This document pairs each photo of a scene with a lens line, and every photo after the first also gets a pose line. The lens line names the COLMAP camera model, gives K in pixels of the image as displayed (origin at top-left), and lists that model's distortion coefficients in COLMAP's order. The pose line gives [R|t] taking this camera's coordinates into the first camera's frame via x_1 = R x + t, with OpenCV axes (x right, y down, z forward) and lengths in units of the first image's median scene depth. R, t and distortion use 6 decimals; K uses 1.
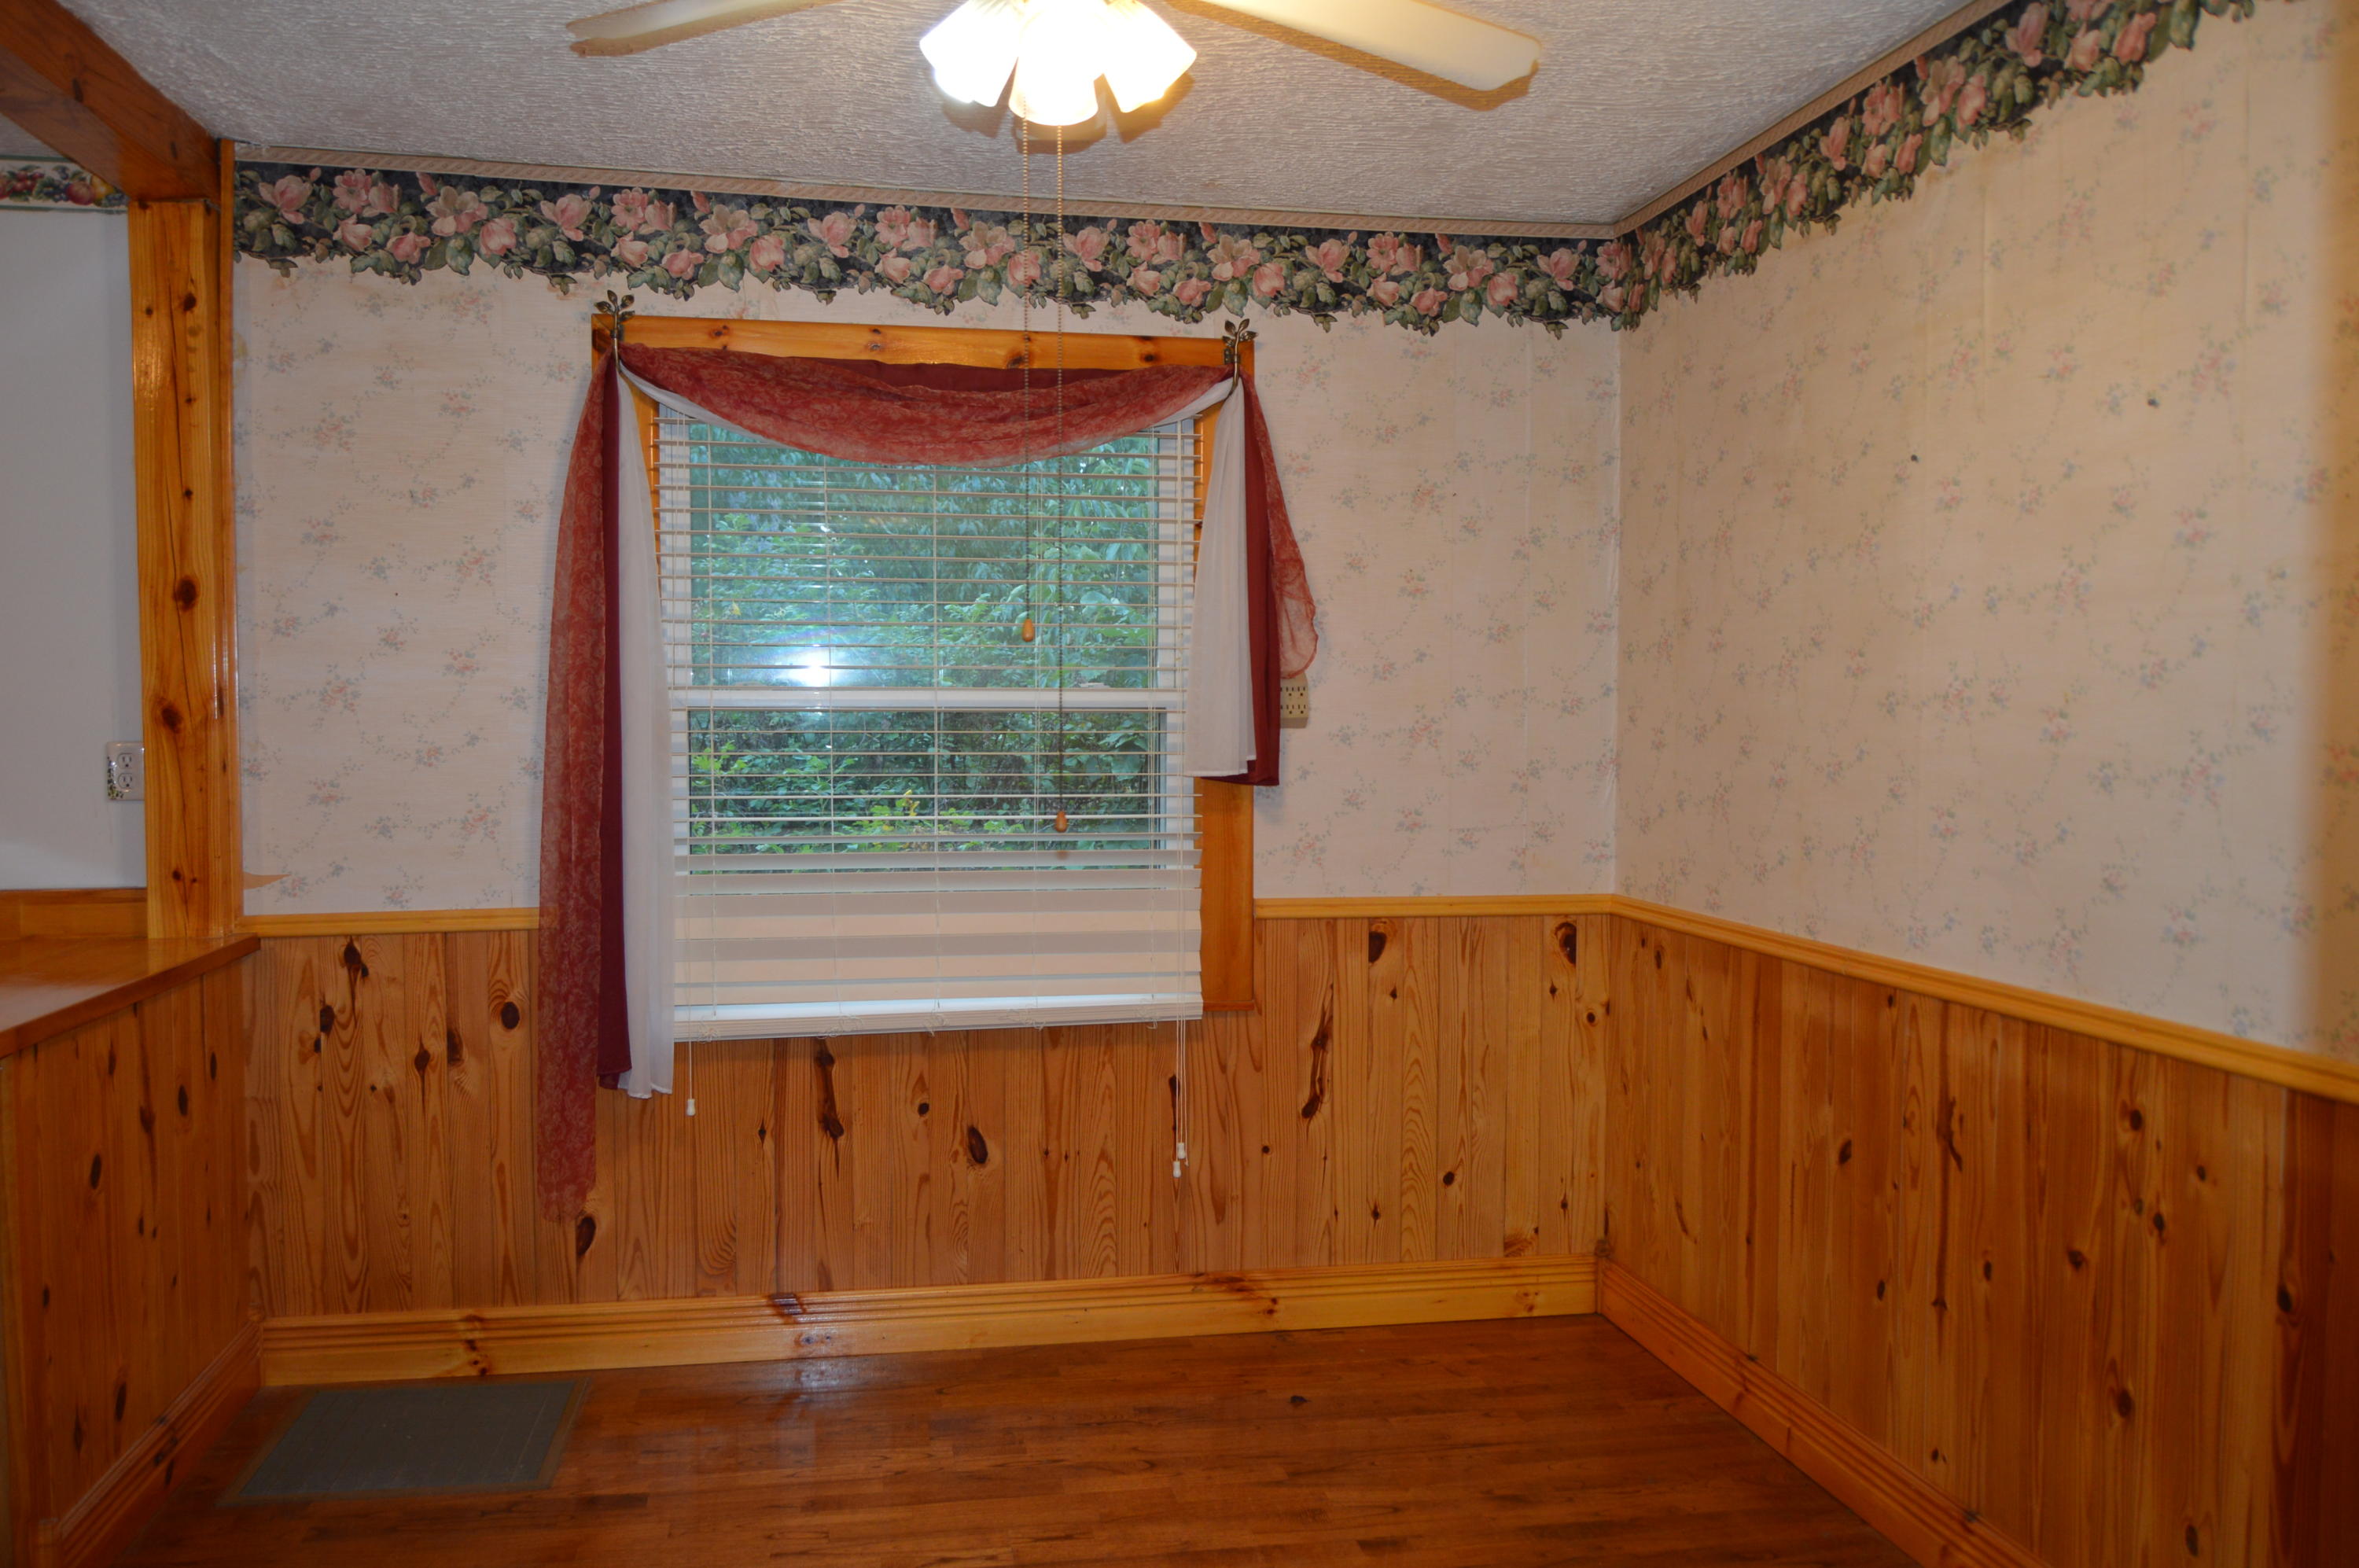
lens RADIAL K [[1858.4, 0, 1176.9], [0, 1858.4, 794.6], [0, 0, 1]] dist [-0.019669, 0.012136]
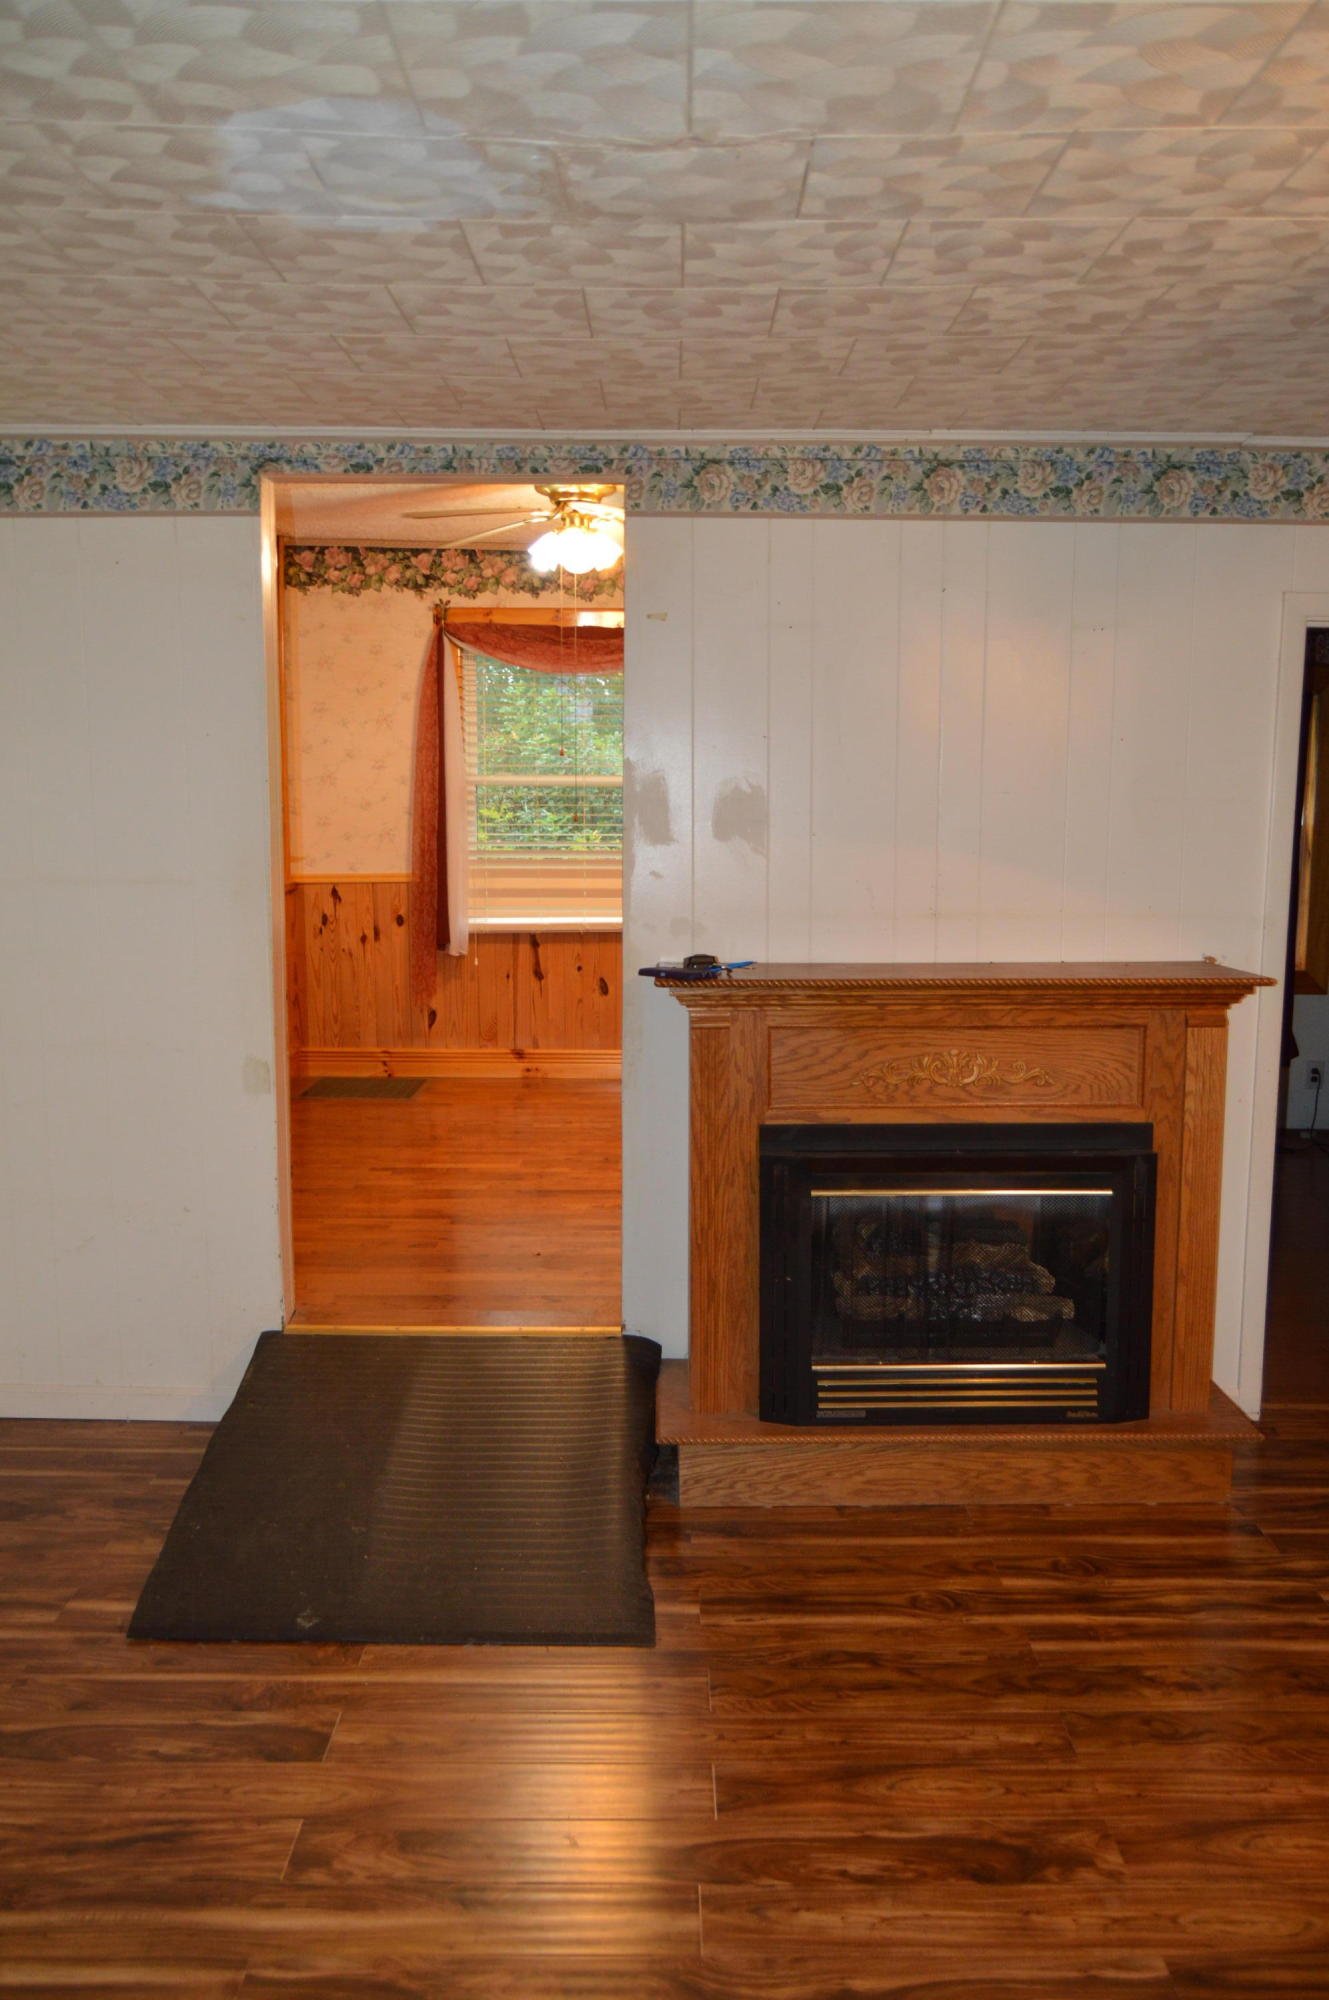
lens RADIAL K [[1575.5, 0, 686.2], [0, 1575.5, 1006.0], [0, 0, 1]] dist [-0.019669, 0.012136]
pose [[0.984360, 0.029013, -0.173763, 0.338732], [-0.012160, 0.995183, 0.097278, 0.040153], [0.175748, -0.093644, 0.979971, -0.872835]]
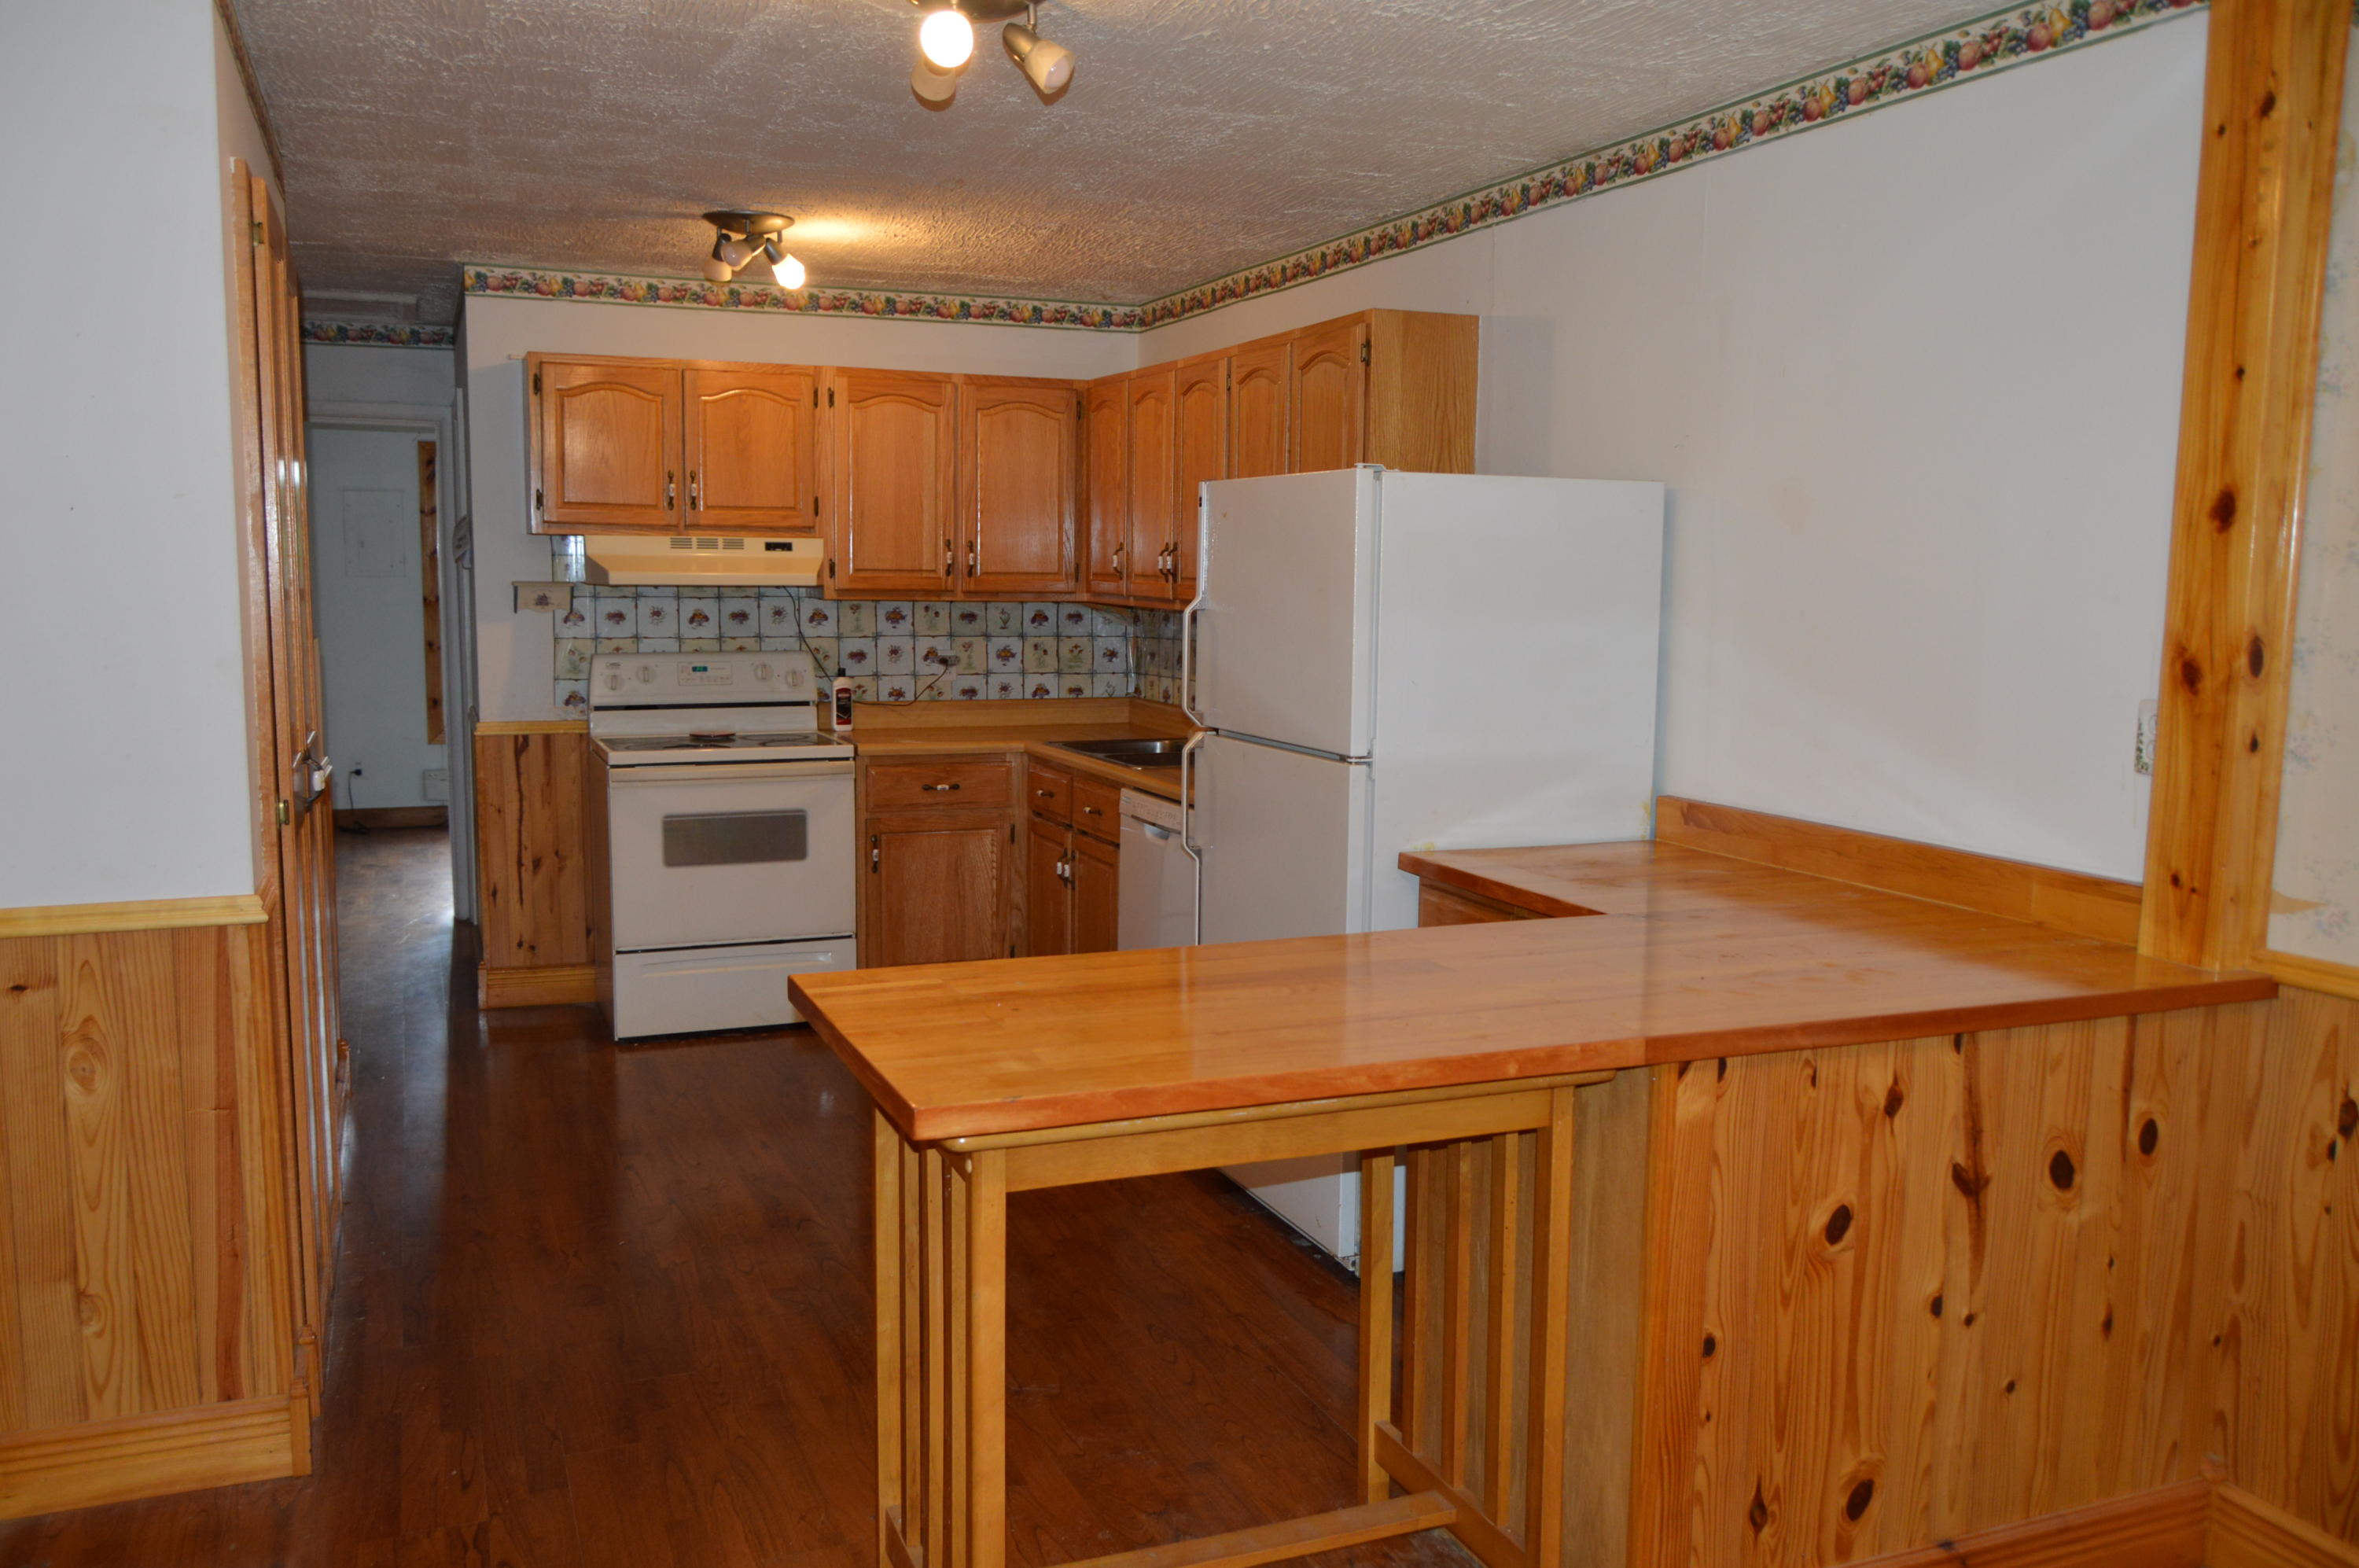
lens RADIAL K [[1858.4, 0, 1172.9], [0, 1858.4, 801.3], [0, 0, 1]] dist [-0.019669, 0.012136]
pose [[0.206310, 0.124885, -0.970484, 0.110148], [-0.063881, 0.991425, 0.113999, -0.048224], [0.976399, 0.038476, 0.212519, 0.418912]]
